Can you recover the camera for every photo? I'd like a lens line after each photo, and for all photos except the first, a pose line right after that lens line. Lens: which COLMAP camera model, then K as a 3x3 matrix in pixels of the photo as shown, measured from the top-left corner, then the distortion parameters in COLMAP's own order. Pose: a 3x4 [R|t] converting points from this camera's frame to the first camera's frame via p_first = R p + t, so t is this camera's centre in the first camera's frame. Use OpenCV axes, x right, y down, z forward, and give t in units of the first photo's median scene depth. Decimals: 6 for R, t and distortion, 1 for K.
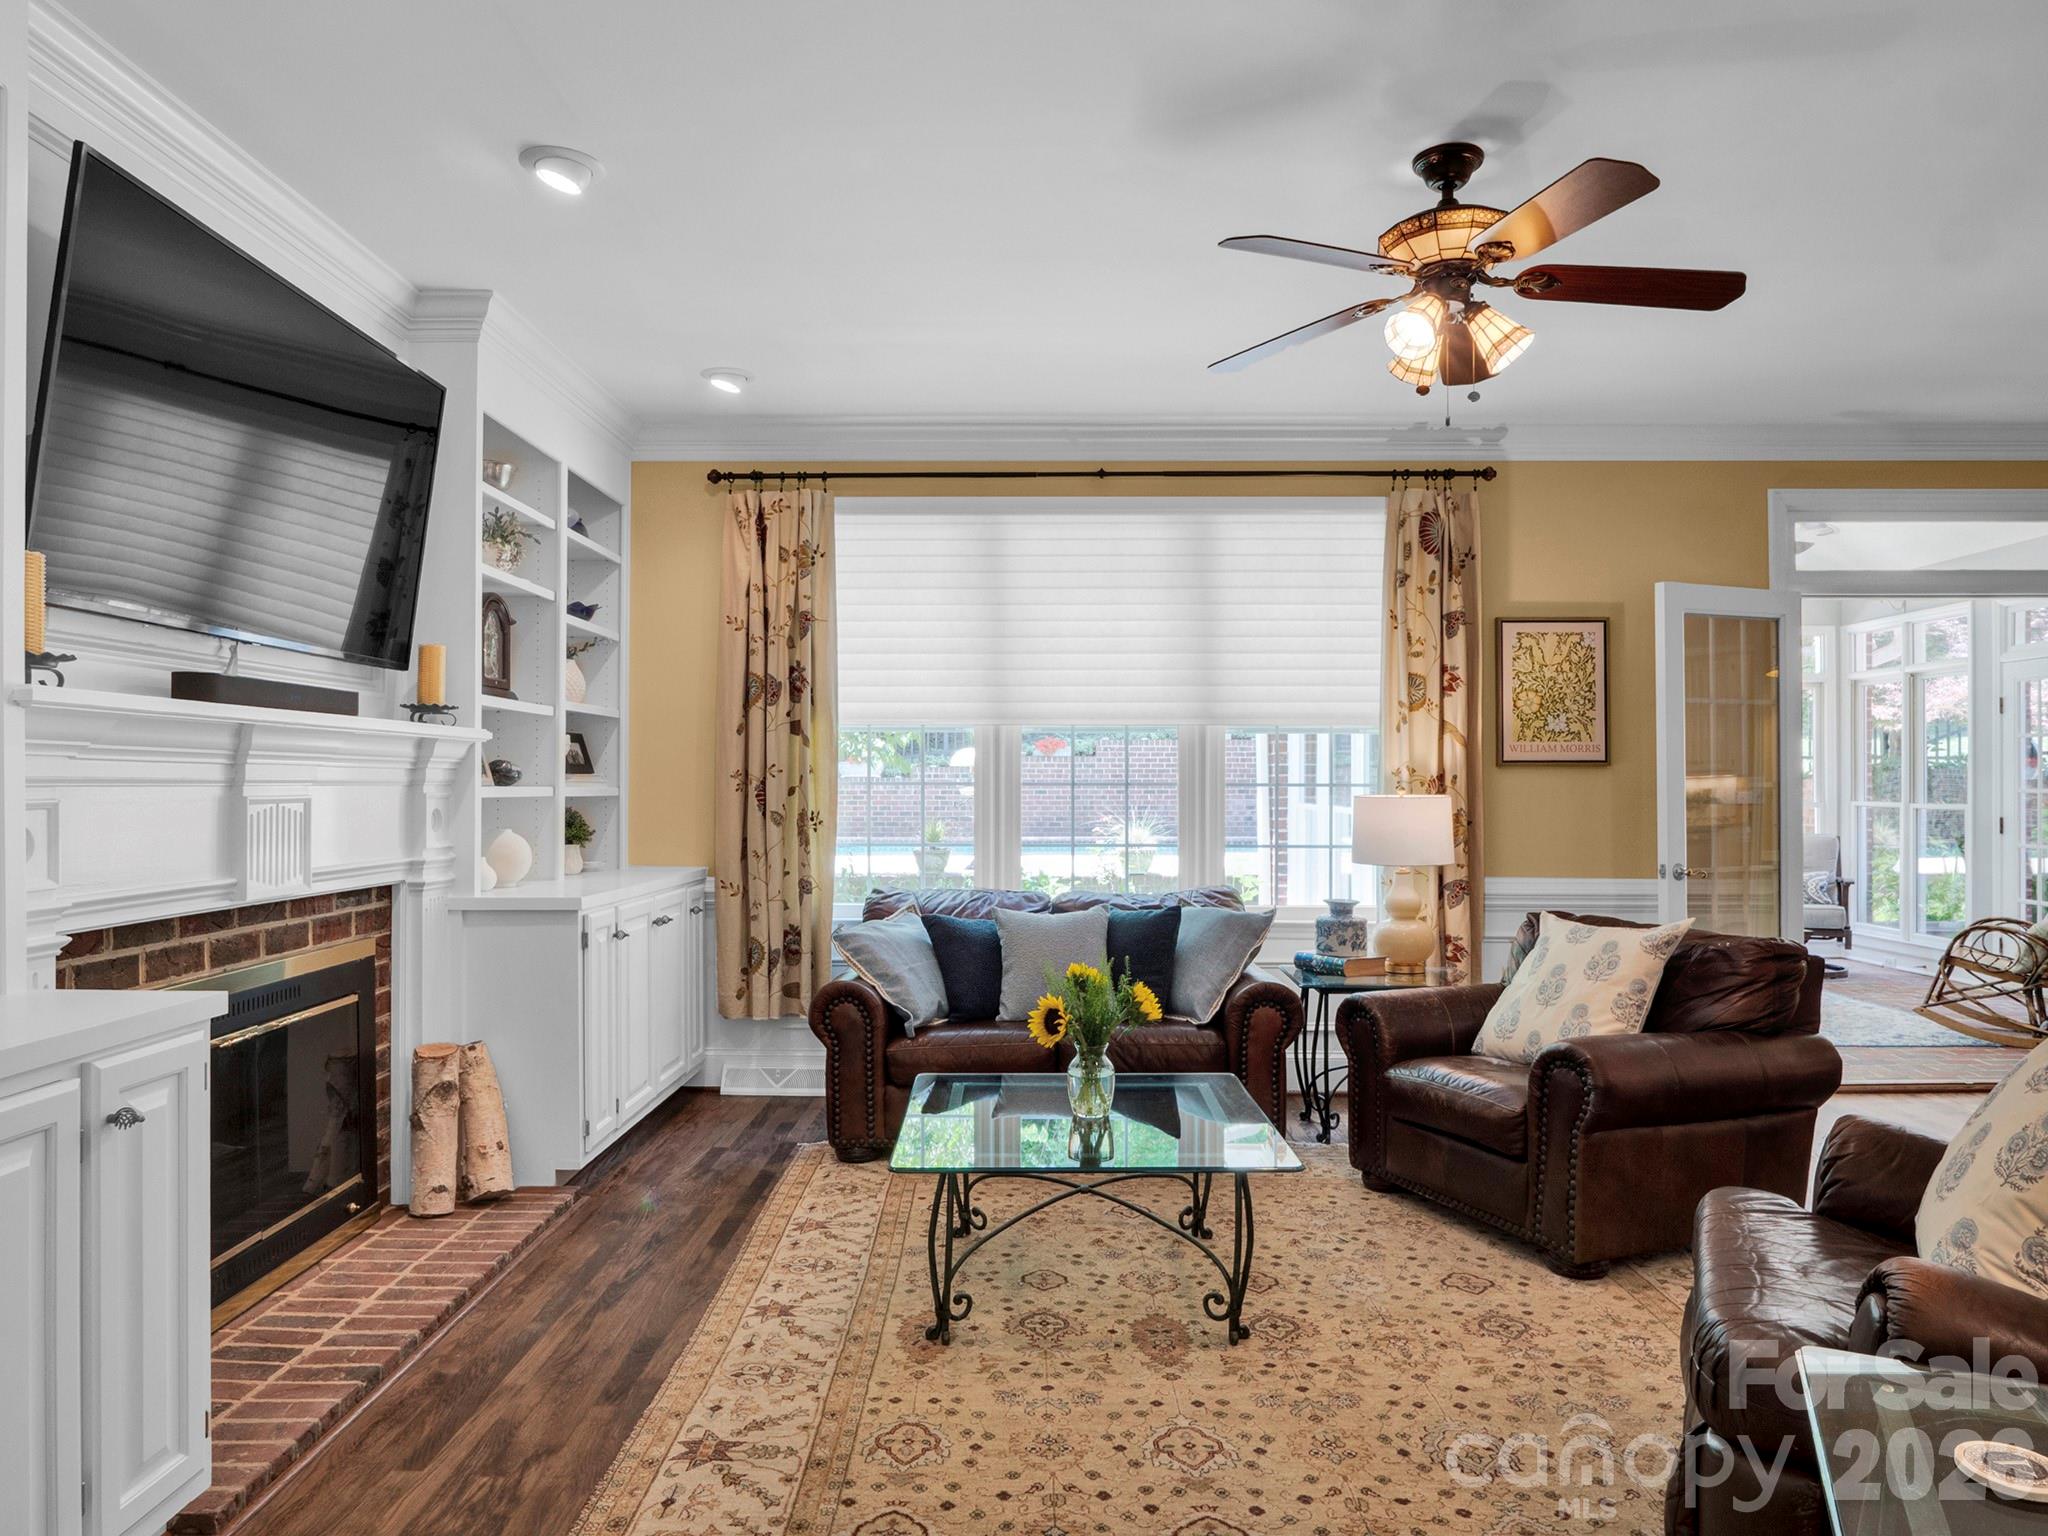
lens RADIAL K [[1371.2, 0, 1023.6], [0, 1371.2, 790.0], [0, 0, 1]] dist [-0.024777, 0.009793]
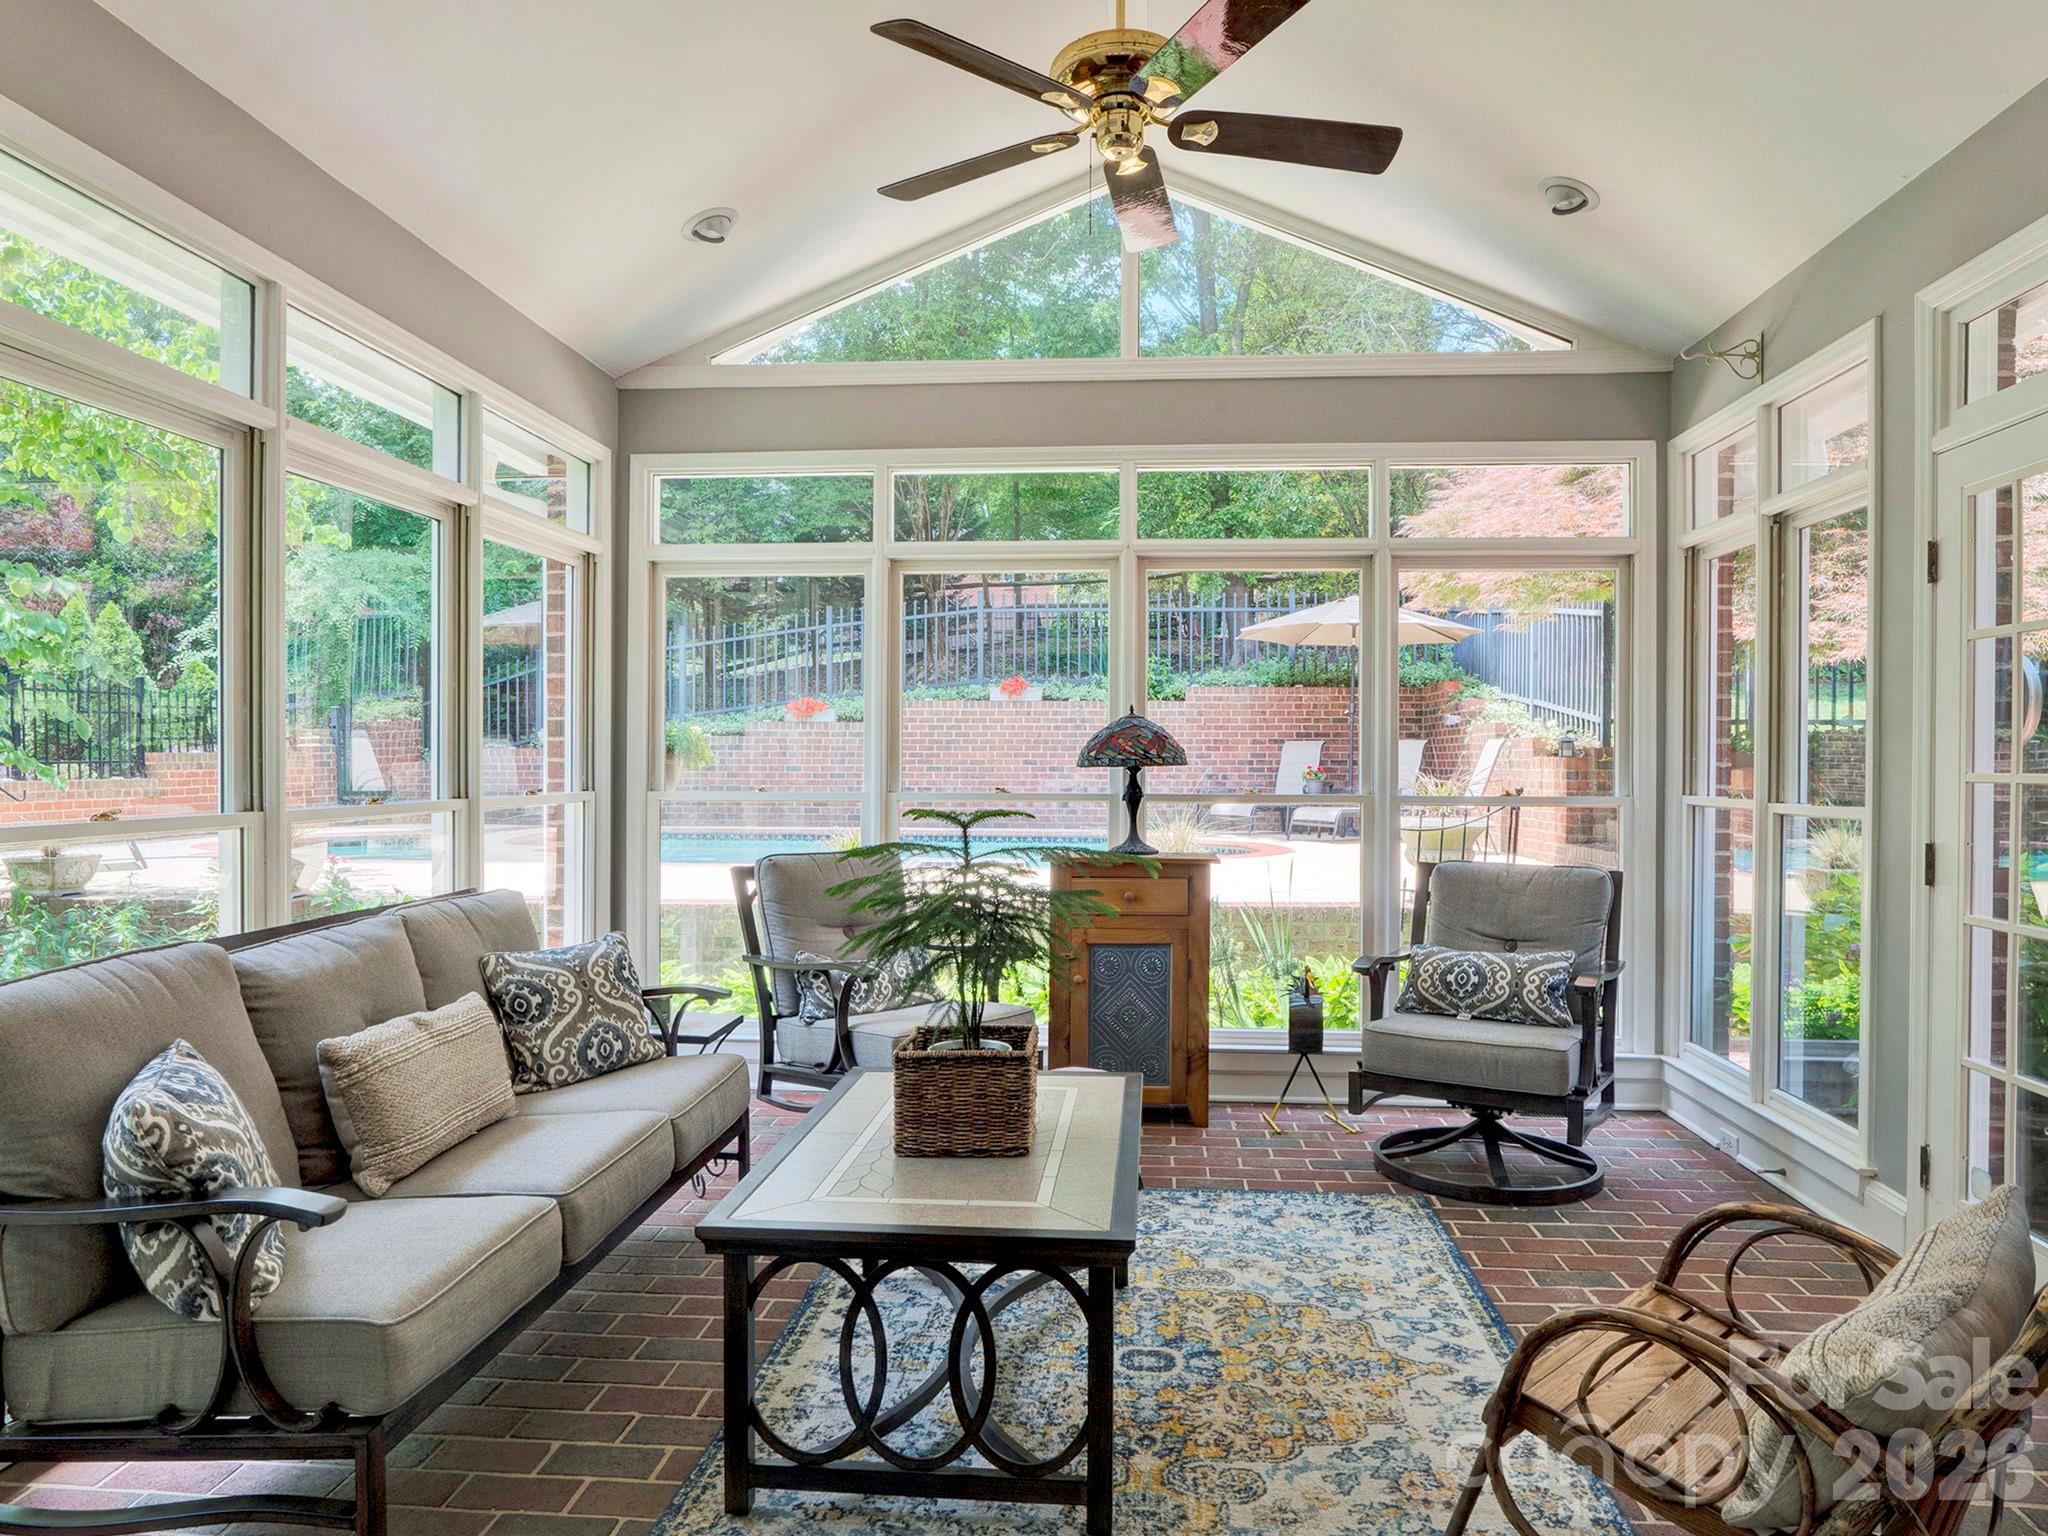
lens RADIAL K [[1390.3, 0, 1041.9], [0, 1390.3, 708.3], [0, 0, 1]] dist [0.004872, 0.003077]
pose [[0.998097, 0.012498, -0.060383, 0.196562], [-0.014899, 0.999109, -0.039482, 0.000278], [0.059836, 0.040306, 0.997394, 0.235262]]
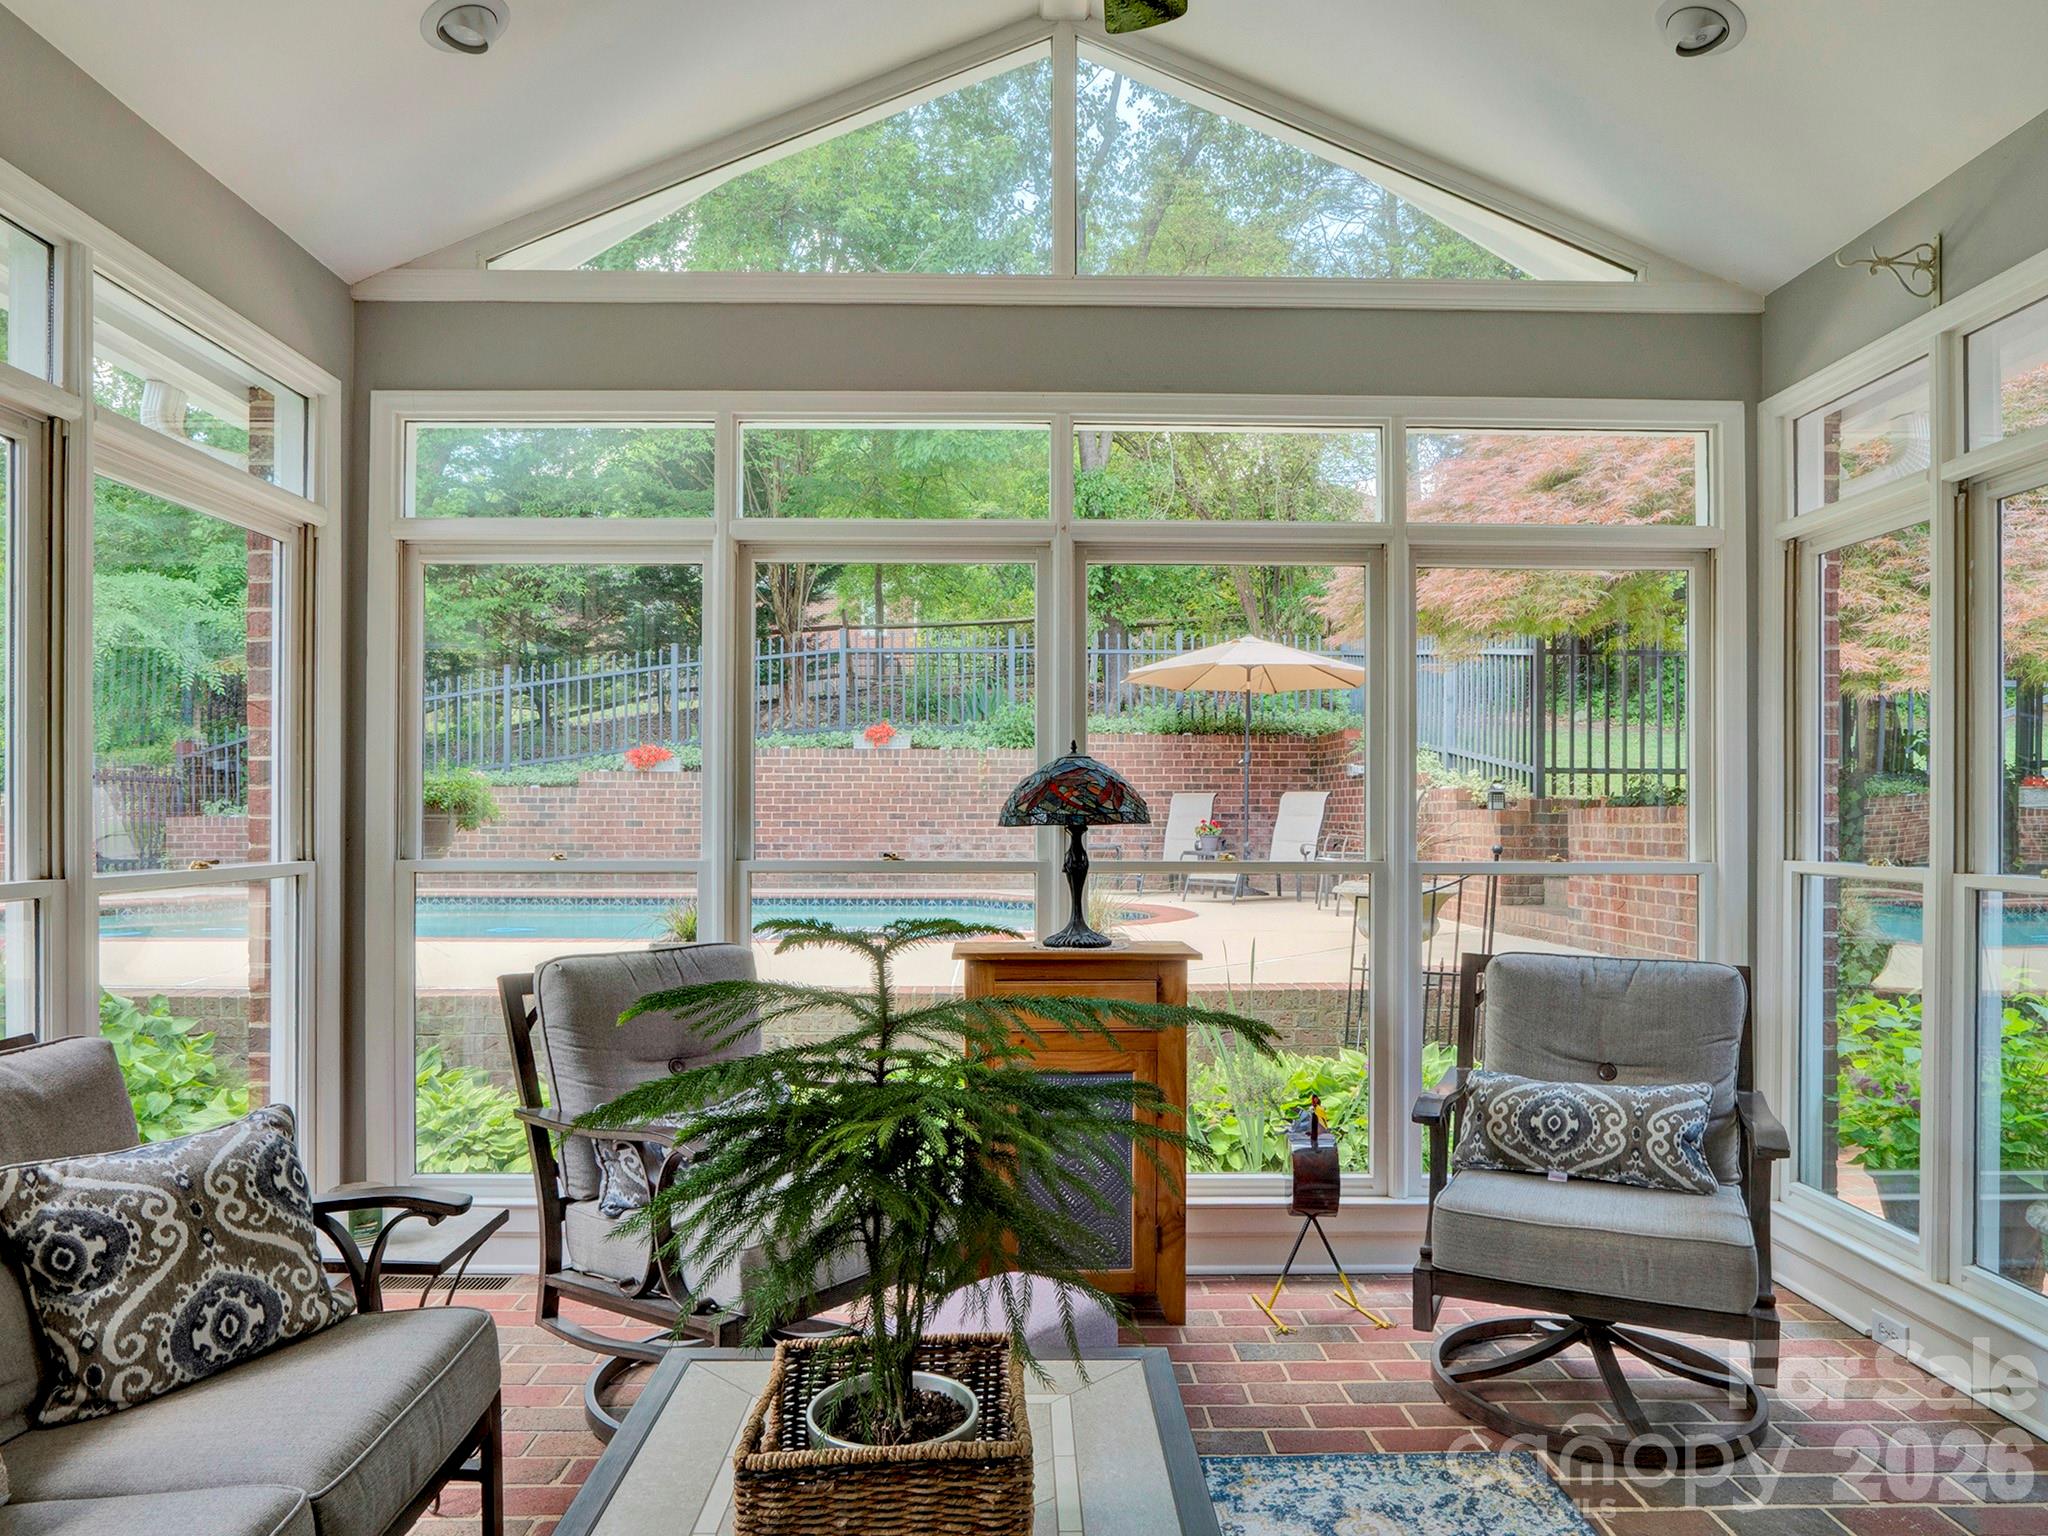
lens RADIAL K [[1371.2, 0, 1023.6], [0, 1371.2, 790.0], [0, 0, 1]] dist [-0.024777, 0.009793]
pose [[0.999388, 0.013758, 0.032171, 0.185818], [-0.013110, 0.999709, -0.020268, -0.000208], [-0.032440, 0.019834, 0.999277, 0.303634]]
